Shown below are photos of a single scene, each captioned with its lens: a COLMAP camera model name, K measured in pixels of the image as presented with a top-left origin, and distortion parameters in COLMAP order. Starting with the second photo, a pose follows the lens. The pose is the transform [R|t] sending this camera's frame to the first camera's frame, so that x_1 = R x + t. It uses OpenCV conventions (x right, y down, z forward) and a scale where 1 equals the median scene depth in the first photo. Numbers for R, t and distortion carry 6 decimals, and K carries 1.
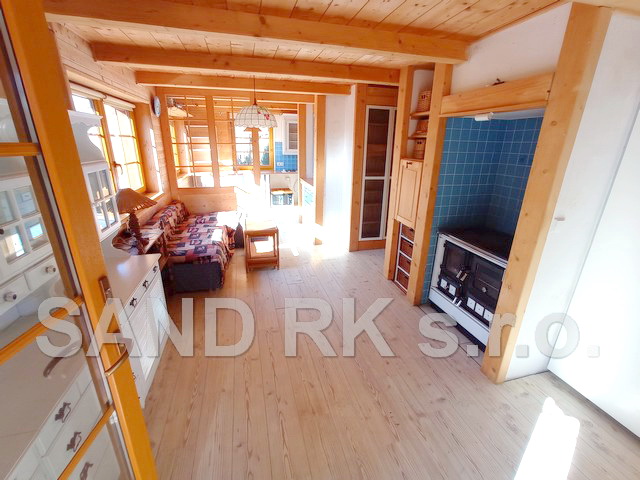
lens RADIAL K [[286.5, 0, 321.2], [0, 286.5, 241.5], [0, 0, 1]] dist [-0.054883, 0.026861]
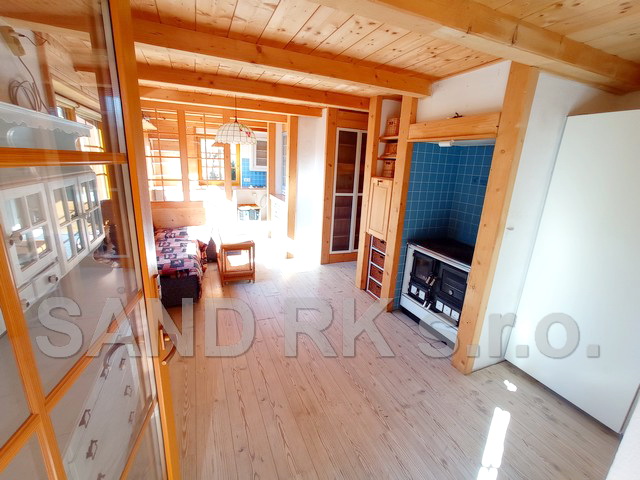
lens RADIAL K [[286.5, 0, 321.2], [0, 286.5, 241.5], [0, 0, 1]] dist [-0.054883, 0.026861]
pose [[0.989437, -0.006909, 0.144800, -0.075560], [0.015307, 0.998259, -0.056970, 0.017408], [-0.144155, 0.058584, 0.987819, -0.047307]]
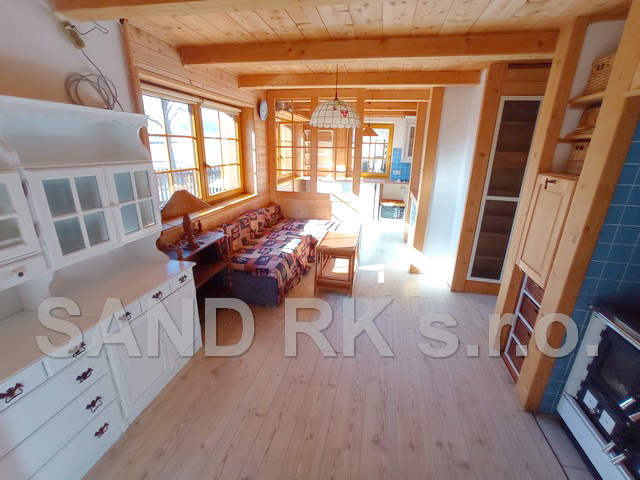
lens RADIAL K [[286.5, 0, 321.2], [0, 286.5, 241.5], [0, 0, 1]] dist [-0.054883, 0.026861]
pose [[0.892972, 0.145331, -0.426004, 0.137374], [-0.155310, 0.987800, 0.011433, -0.074839], [0.422468, 0.055953, 0.904649, 0.246480]]
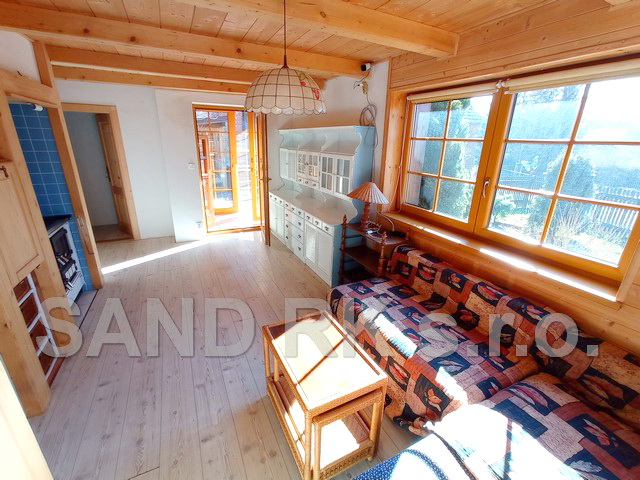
lens RADIAL K [[286.5, 0, 321.2], [0, 286.5, 241.5], [0, 0, 1]] dist [-0.054883, 0.026861]
pose [[-0.977174, 0.023783, -0.211106, -0.177422], [-0.114109, 0.779434, 0.616005, -0.545666], [0.179193, 0.626033, -0.758929, 1.550649]]
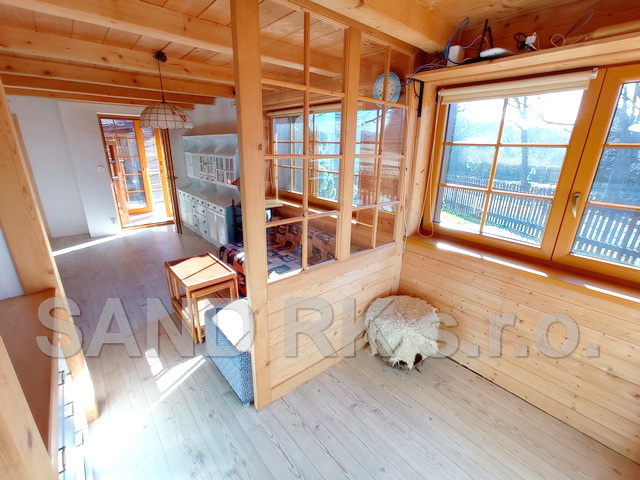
lens RADIAL K [[286.5, 0, 321.2], [0, 286.5, 241.5], [0, 0, 1]] dist [-0.054883, 0.026861]
pose [[-0.896598, 0.102940, -0.430714, -0.246015], [-0.183187, 0.799280, 0.572358, -0.704154], [0.403180, 0.592077, -0.697776, 1.989251]]
